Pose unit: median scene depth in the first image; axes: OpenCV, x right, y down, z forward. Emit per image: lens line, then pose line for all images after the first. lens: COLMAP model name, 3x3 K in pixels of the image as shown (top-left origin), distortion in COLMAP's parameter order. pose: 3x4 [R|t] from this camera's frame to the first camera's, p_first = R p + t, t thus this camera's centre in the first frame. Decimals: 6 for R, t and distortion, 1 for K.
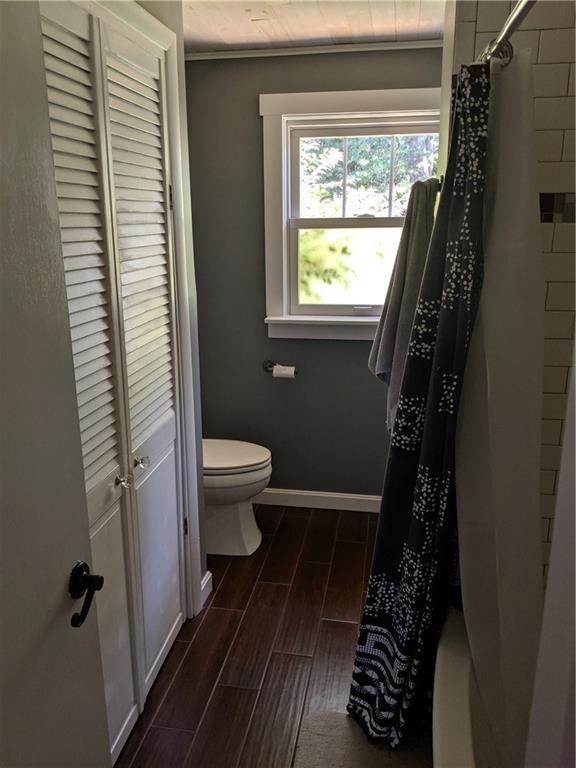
lens RADIAL K [[610.9, 0, 288.8], [0, 610.9, 379.5], [0, 0, 1]] dist [0.021991, -0.038788]
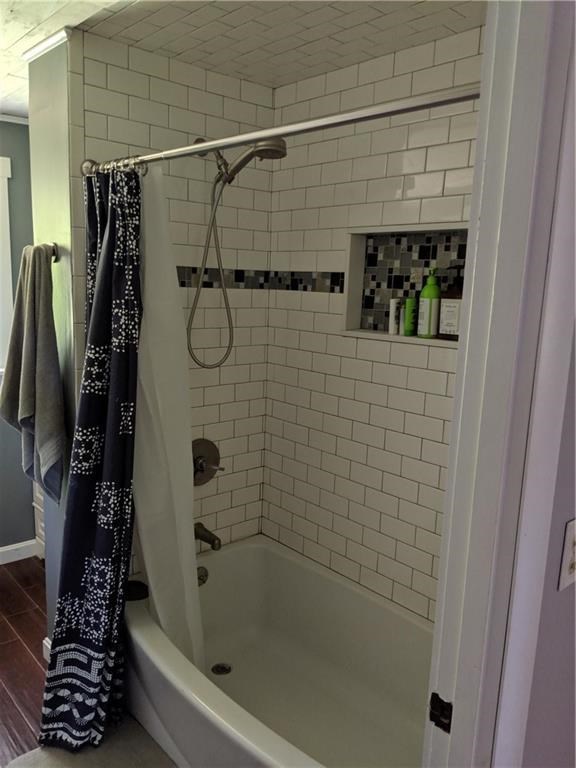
lens RADIAL K [[610.9, 0, 289.3], [0, 610.9, 385.1], [0, 0, 1]] dist [0.021991, -0.038788]
pose [[0.621386, -0.096634, 0.777522, -0.486927], [0.153573, 0.988137, 0.000076, 0.006332], [-0.768306, 0.119359, 0.628856, -0.061304]]
